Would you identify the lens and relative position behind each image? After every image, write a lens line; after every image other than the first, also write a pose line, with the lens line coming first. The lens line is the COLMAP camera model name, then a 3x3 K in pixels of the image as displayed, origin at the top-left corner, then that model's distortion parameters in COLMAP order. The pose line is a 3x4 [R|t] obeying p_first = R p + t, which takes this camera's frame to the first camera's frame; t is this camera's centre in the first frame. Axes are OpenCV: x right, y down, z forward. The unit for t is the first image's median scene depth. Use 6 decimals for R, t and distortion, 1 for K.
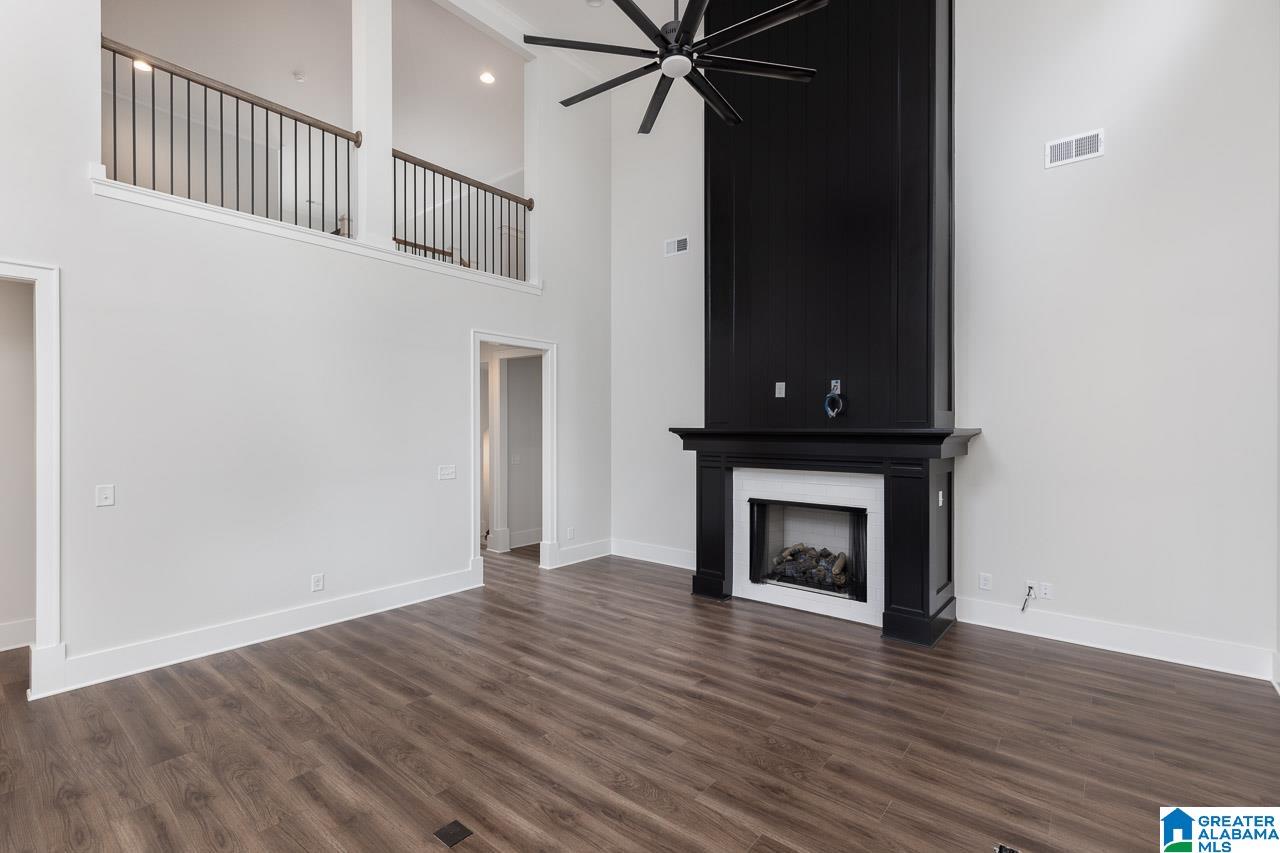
lens RADIAL K [[578.1, 0, 644.9], [0, 578.1, 426.9], [0, 0, 1]] dist [0.007462, -0.001011]
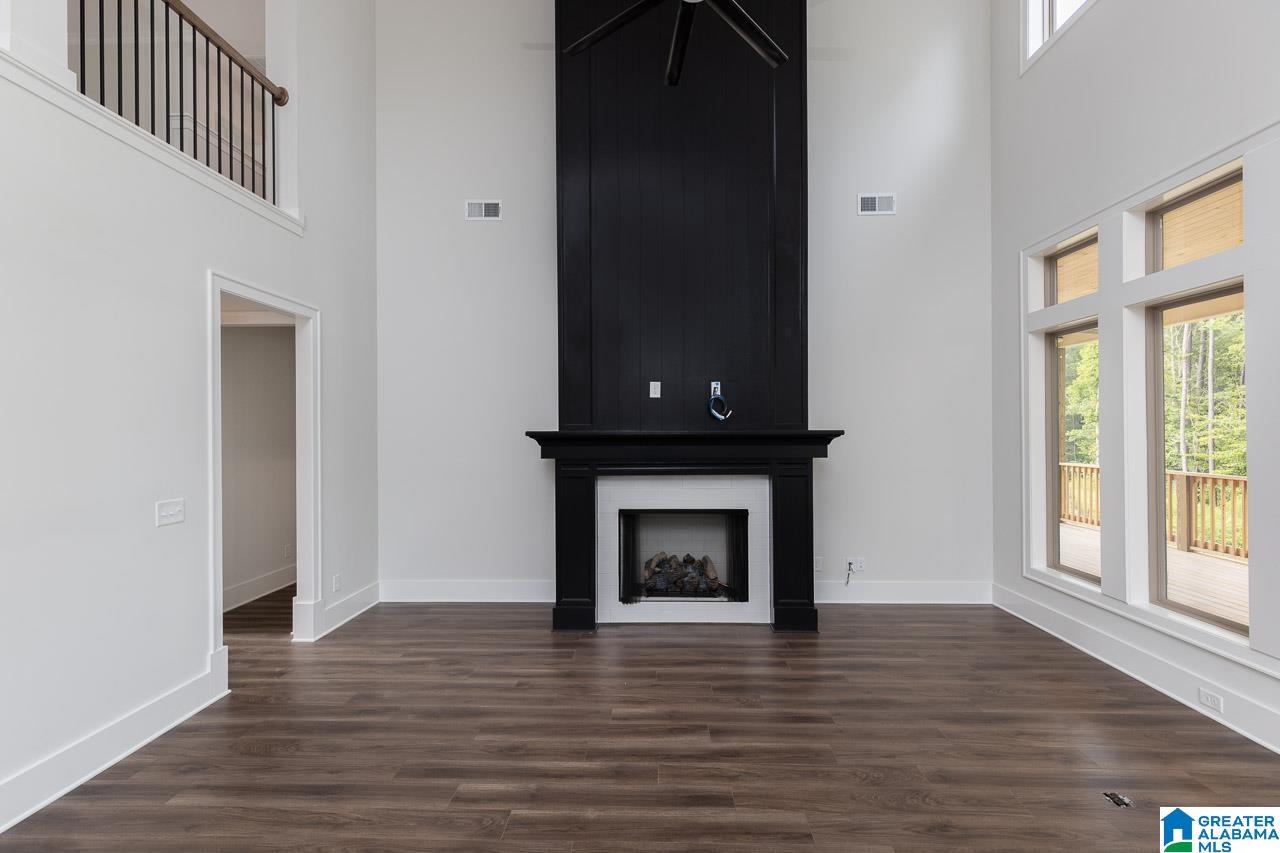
lens RADIAL K [[578.1, 0, 644.7], [0, 578.1, 426.2], [0, 0, 1]] dist [0.007462, -0.001011]
pose [[0.791387, -0.001537, 0.611313, -0.346631], [0.006360, 0.999963, -0.005719, -0.000106], [-0.611282, 0.008414, 0.791368, 0.278364]]
